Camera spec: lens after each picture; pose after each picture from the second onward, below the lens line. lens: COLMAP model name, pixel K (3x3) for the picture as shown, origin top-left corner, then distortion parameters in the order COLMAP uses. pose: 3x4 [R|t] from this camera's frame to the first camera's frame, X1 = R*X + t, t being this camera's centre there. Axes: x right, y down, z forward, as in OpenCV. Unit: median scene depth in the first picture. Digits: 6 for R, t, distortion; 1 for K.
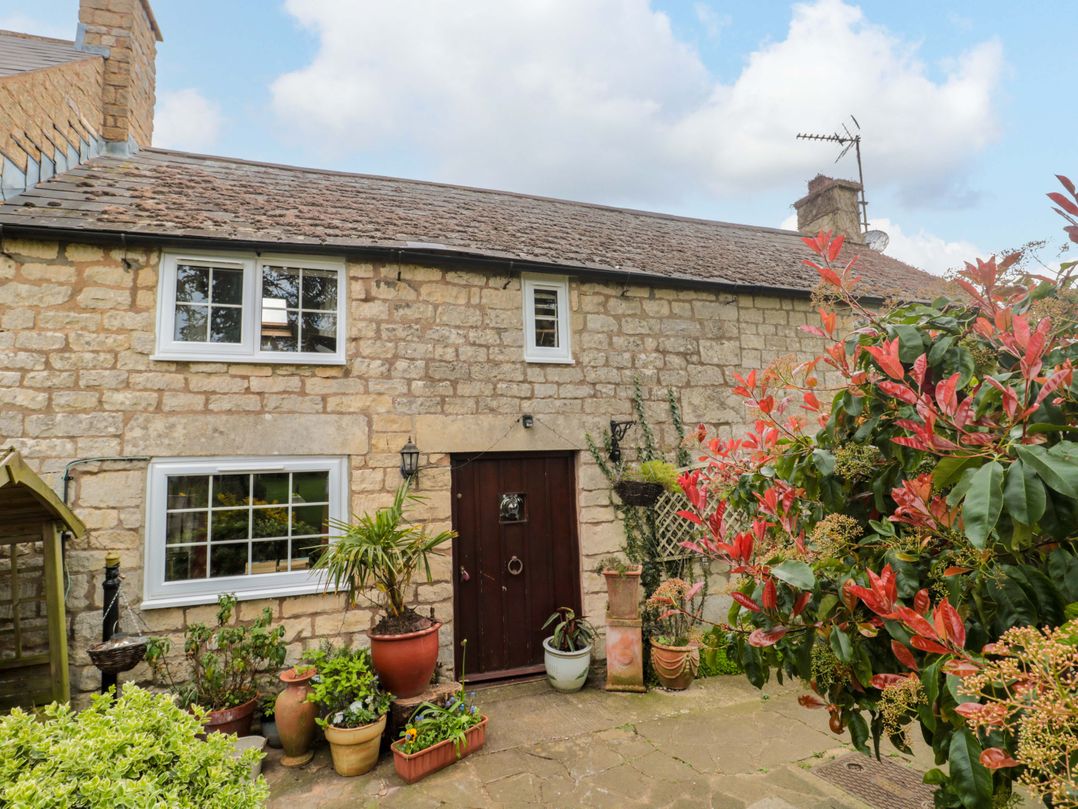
lens RADIAL K [[517.9, 0, 531.4], [0, 517.9, 401.4], [0, 0, 1]] dist [-0.005630, -0.003254]
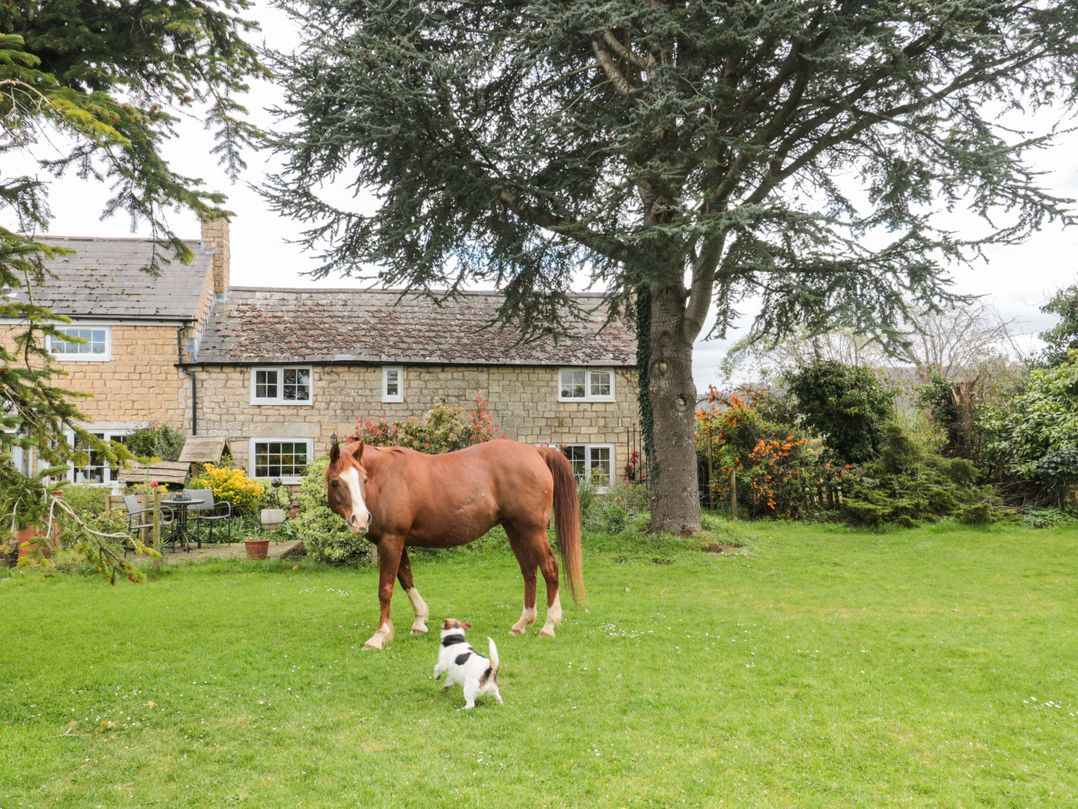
lens RADIAL K [[791.6, 0, 532.2], [0, 791.6, 400.5], [0, 0, 1]] dist [0.001066, -0.003281]
pose [[0.986249, 0.021716, -0.163836, 1.440974], [-0.009362, 0.997079, 0.075803, -0.410631], [0.165004, -0.073226, 0.983571, -2.861705]]
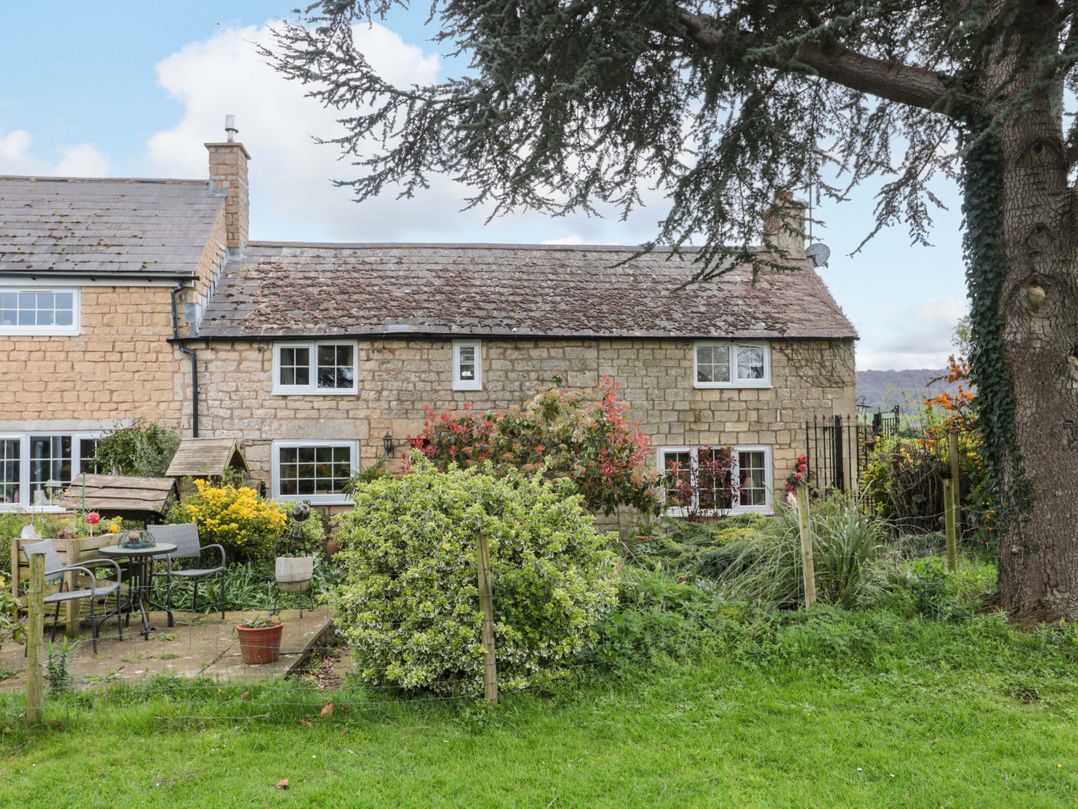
lens RADIAL K [[779.8, 0, 539.4], [0, 779.8, 401.8], [0, 0, 1]] dist [0.011983, -0.014622]
pose [[0.978924, 0.012322, -0.203851, 0.907778], [0.002505, 0.997379, 0.072314, -0.249009], [0.204208, -0.071301, 0.976327, -1.732397]]
